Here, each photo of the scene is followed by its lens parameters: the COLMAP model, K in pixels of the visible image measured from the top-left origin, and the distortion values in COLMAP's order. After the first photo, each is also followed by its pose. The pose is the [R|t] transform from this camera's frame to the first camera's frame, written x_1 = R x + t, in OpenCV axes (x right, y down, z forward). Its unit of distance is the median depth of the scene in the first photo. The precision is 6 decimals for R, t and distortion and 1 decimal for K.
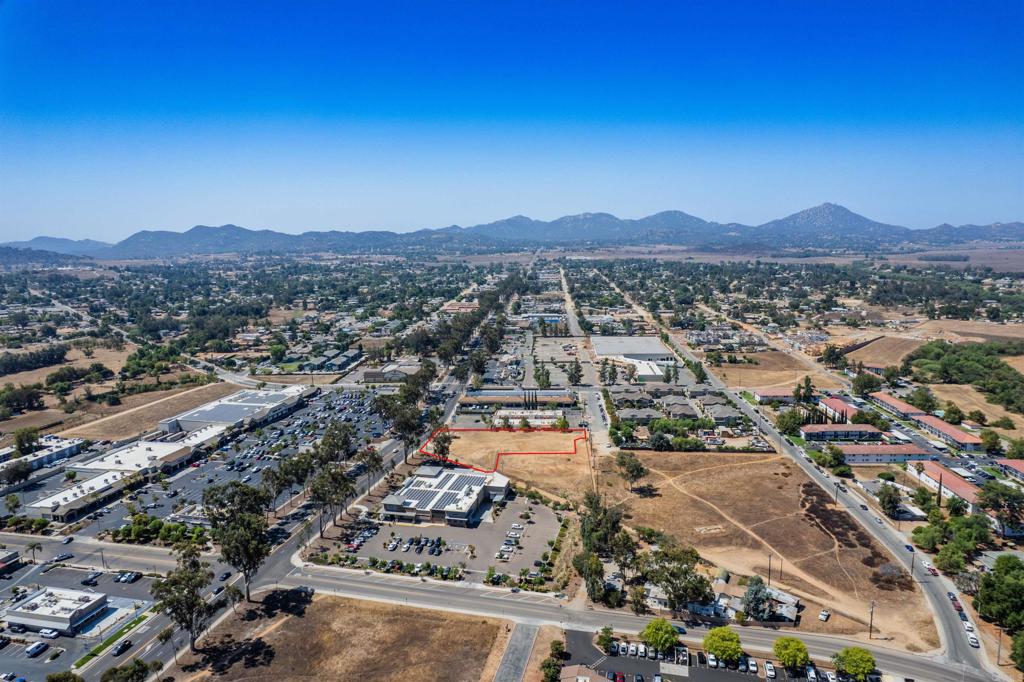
lens RADIAL K [[650.5, 0, 516.9], [0, 650.5, 337.6], [0, 0, 1]] dist [-0.062872, 0.048443]
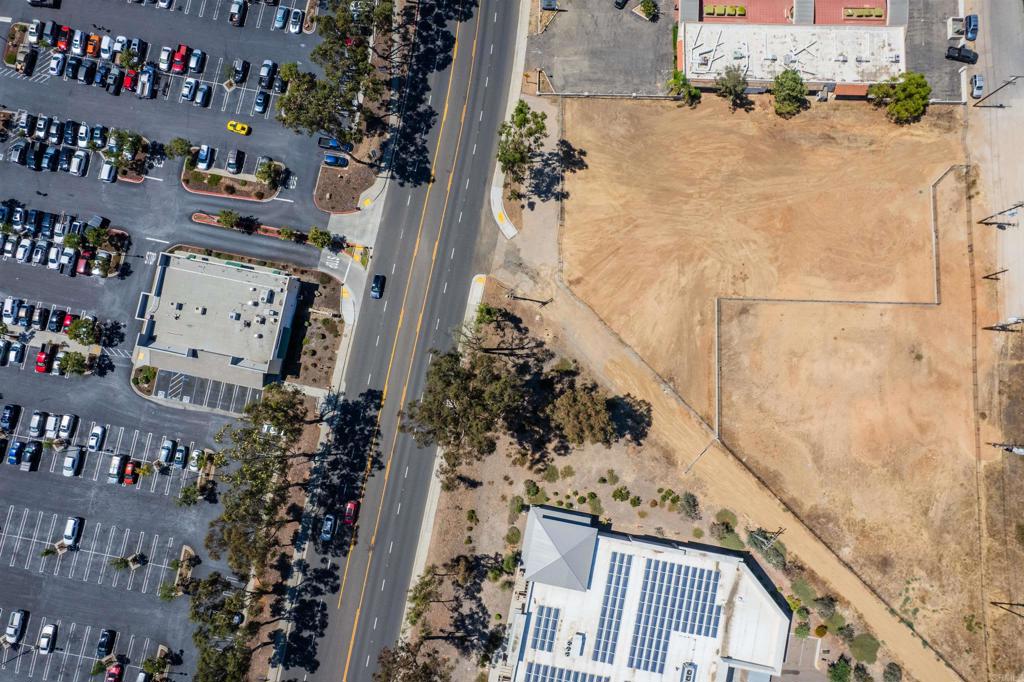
lens RADIAL K [[650.5, 0, 516.9], [0, 650.5, 337.6], [0, 0, 1]] dist [-0.062872, 0.048443]
pose [[0.999522, -0.030624, 0.004223, -0.081714], [0.003739, 0.255353, 0.966841, -0.089665], [-0.030687, -0.966363, 0.255345, 0.526676]]
